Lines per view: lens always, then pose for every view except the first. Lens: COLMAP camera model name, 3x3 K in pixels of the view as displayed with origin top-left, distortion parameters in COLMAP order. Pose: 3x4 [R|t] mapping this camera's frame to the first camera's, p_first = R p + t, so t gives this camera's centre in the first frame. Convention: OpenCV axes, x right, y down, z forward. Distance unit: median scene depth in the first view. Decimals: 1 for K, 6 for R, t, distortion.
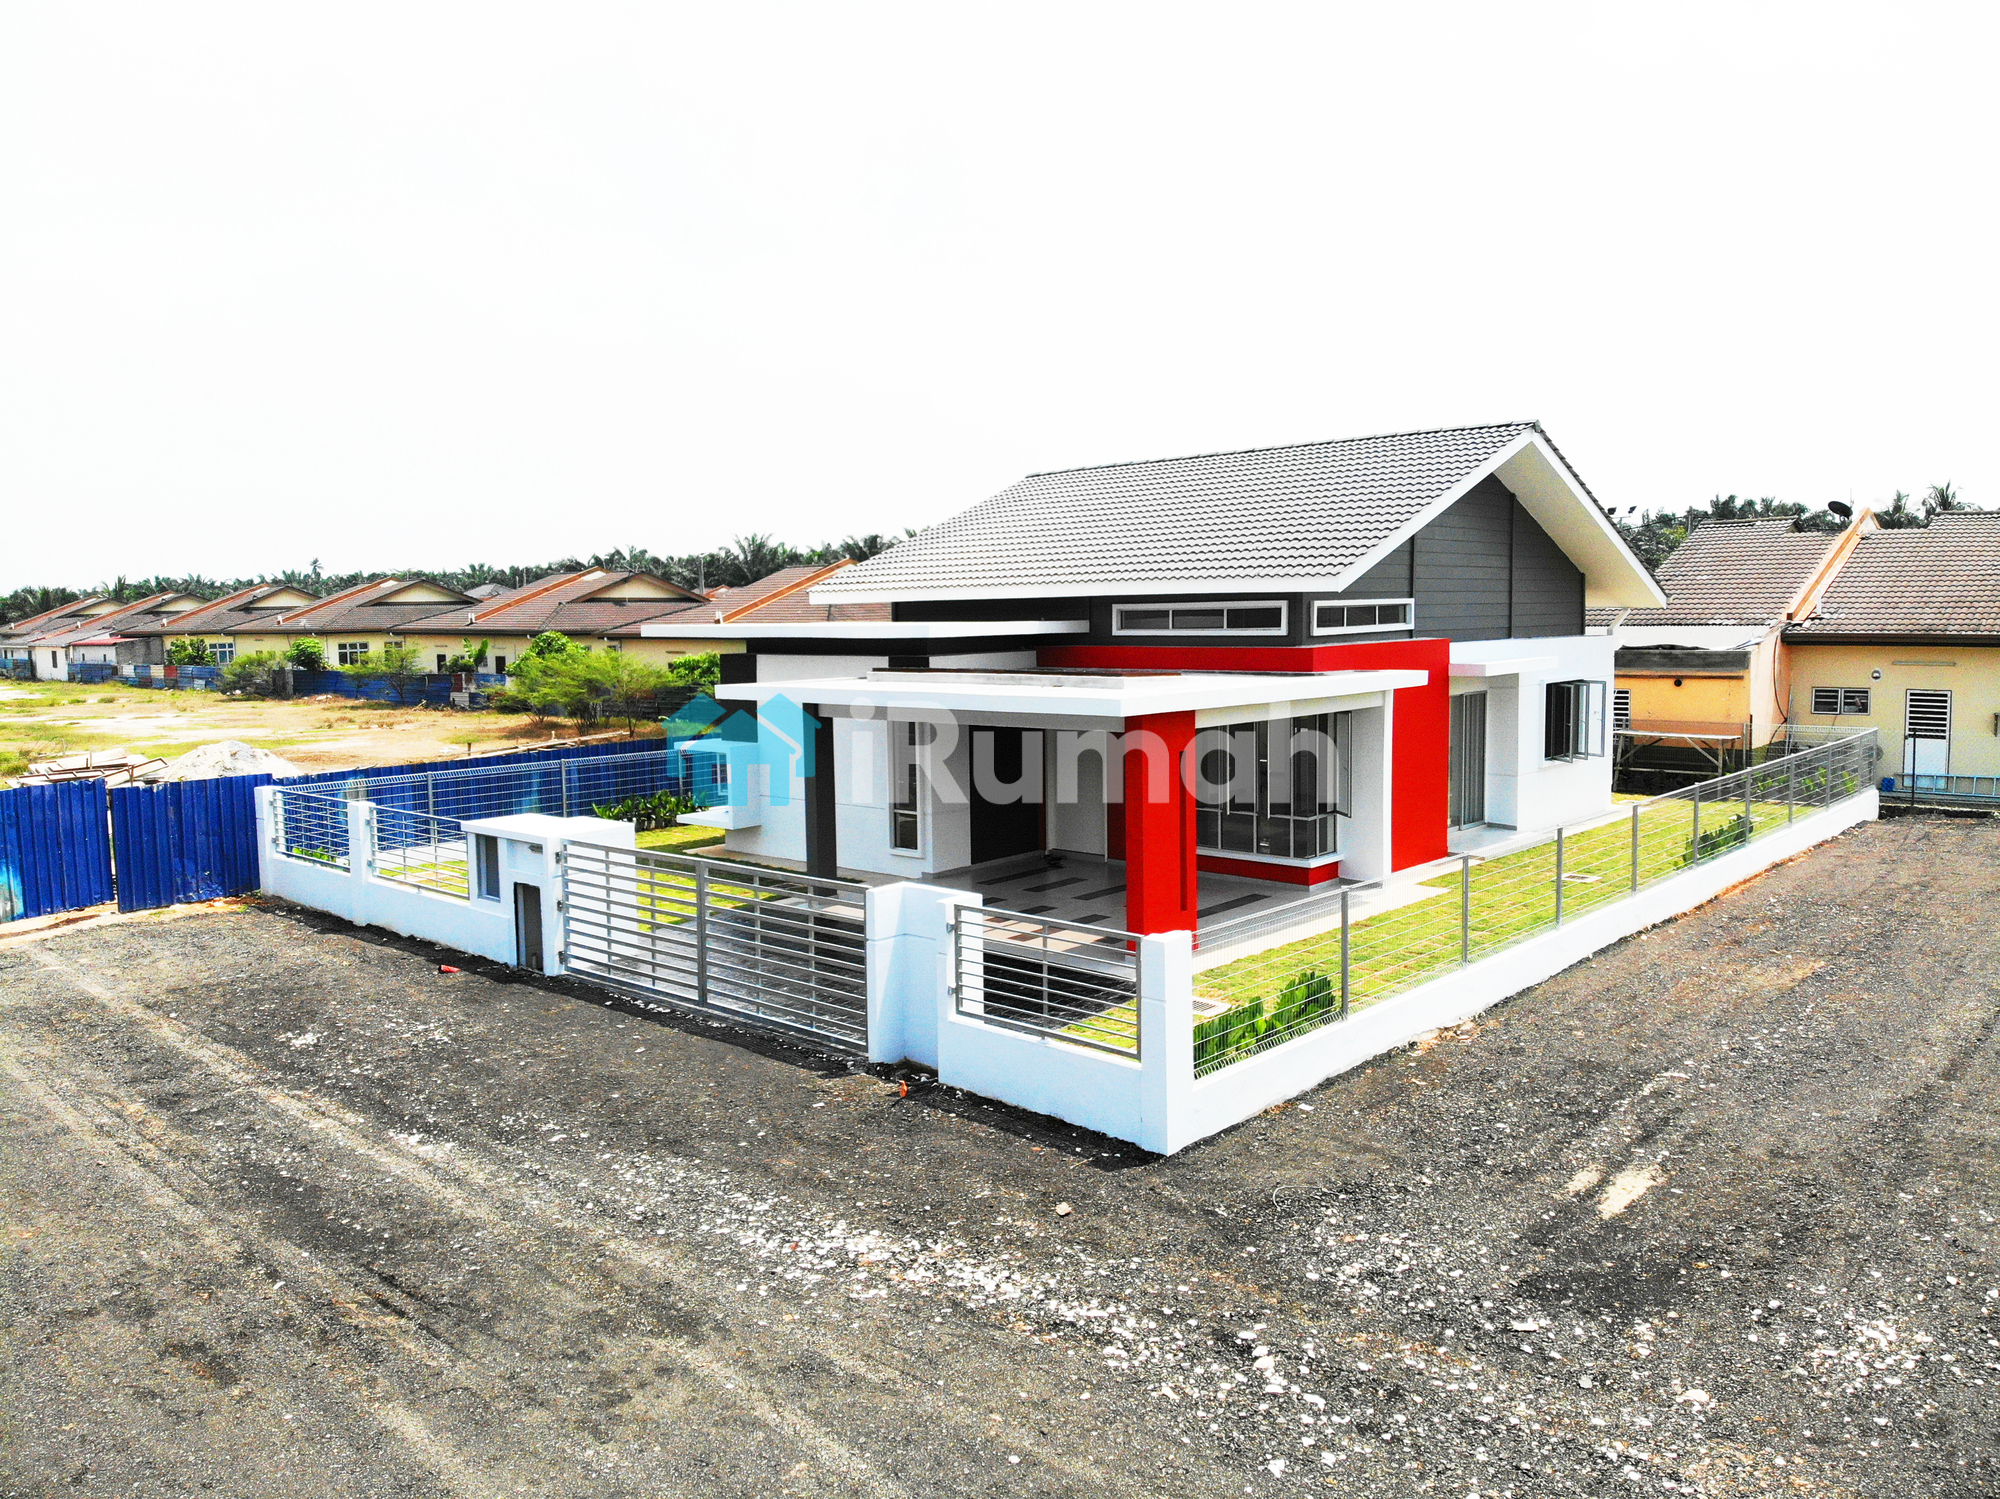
lens RADIAL K [[1446.4, 0, 1000.0], [0, 1446.4, 749.5], [0, 0, 1]] dist [0.050022, -0.183493]
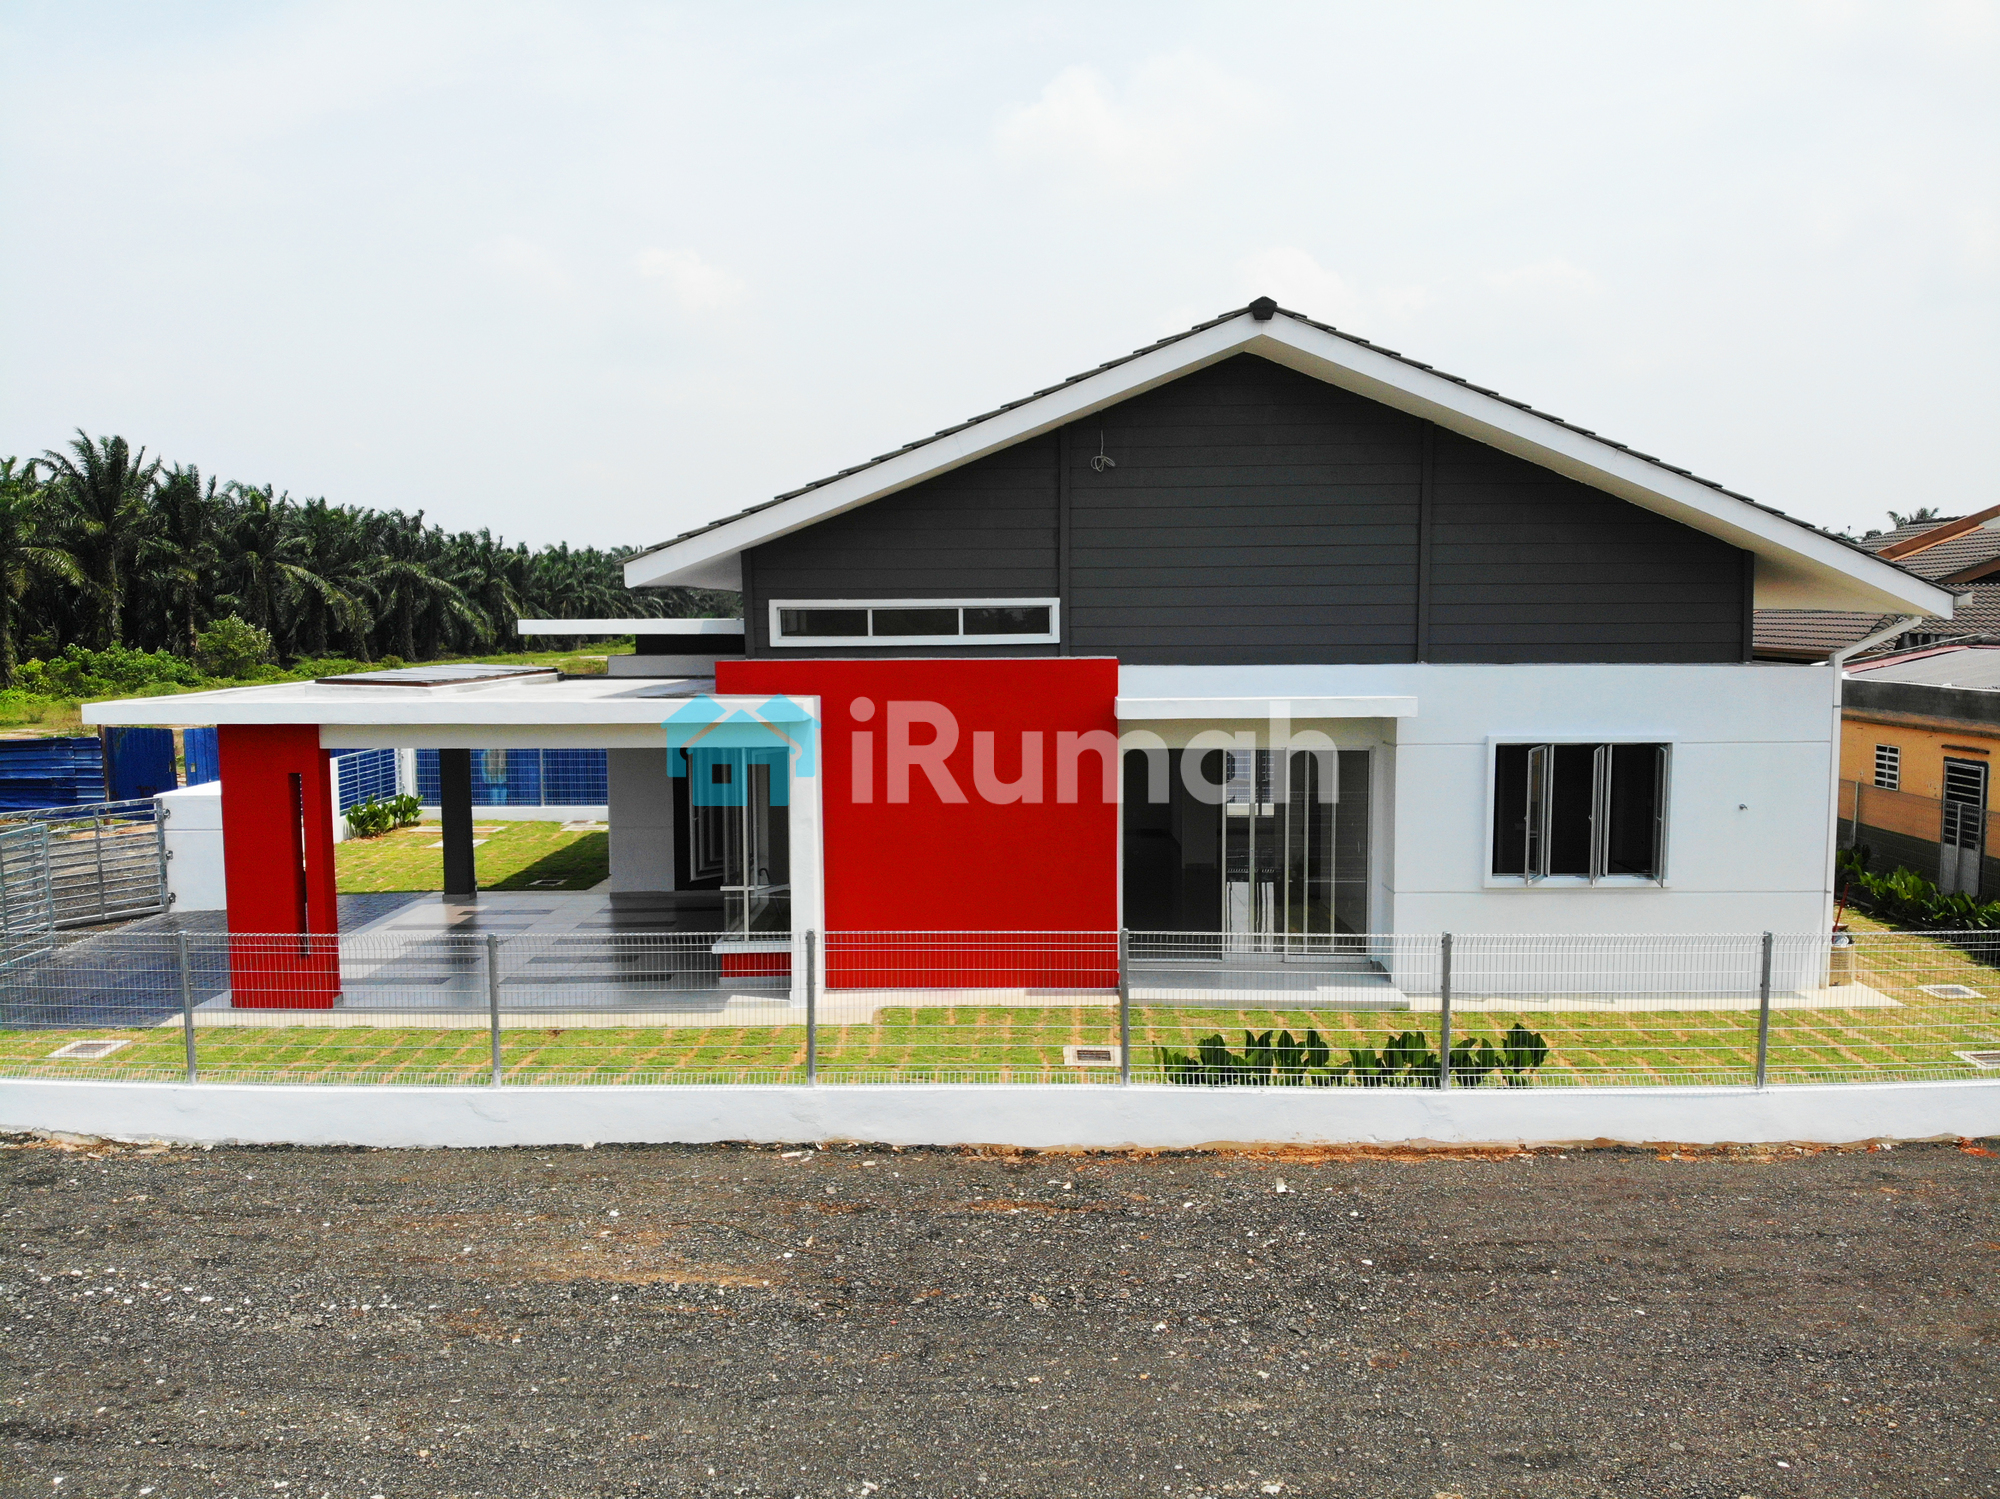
lens RADIAL K [[1446.4, 0, 1000.0], [0, 1446.4, 749.5], [0, 0, 1]] dist [0.050022, -0.183493]
pose [[0.670439, 0.082269, -0.737389, 0.809564], [-0.077086, 0.996179, 0.041054, -0.062665], [0.737949, 0.029318, 0.674219, 0.557381]]
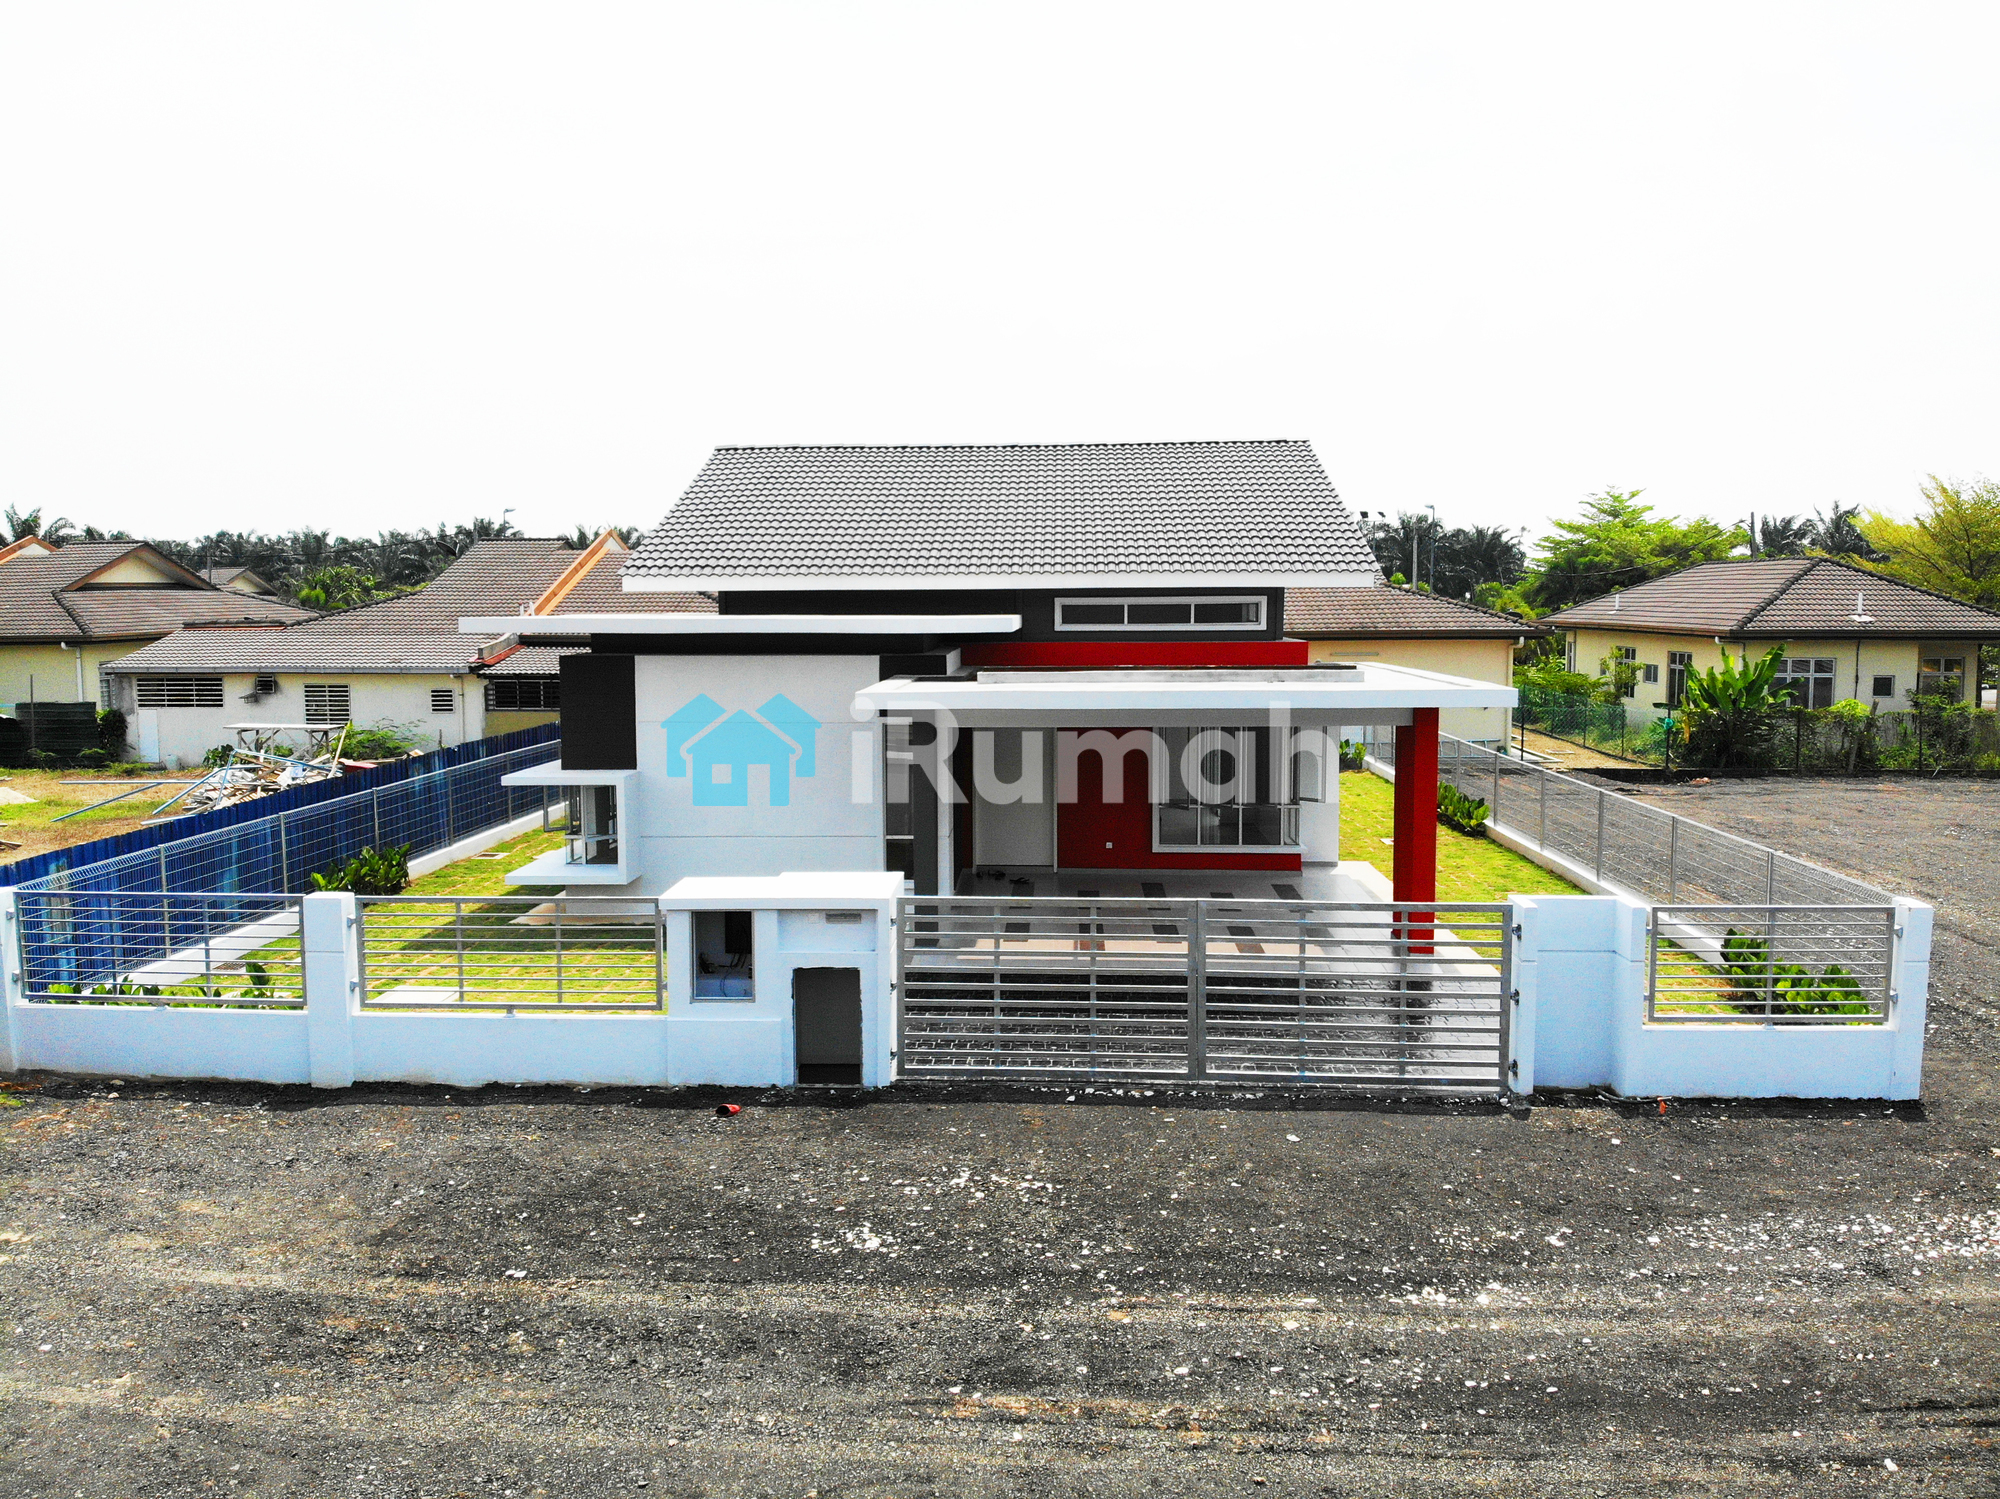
lens RADIAL K [[1446.4, 0, 1000.0], [0, 1446.4, 749.5], [0, 0, 1]] dist [0.050022, -0.183493]
pose [[0.787378, -0.055306, 0.613985, -0.559619], [0.051600, 0.998385, 0.023760, -0.026688], [-0.614308, 0.012974, 0.788960, 0.287295]]
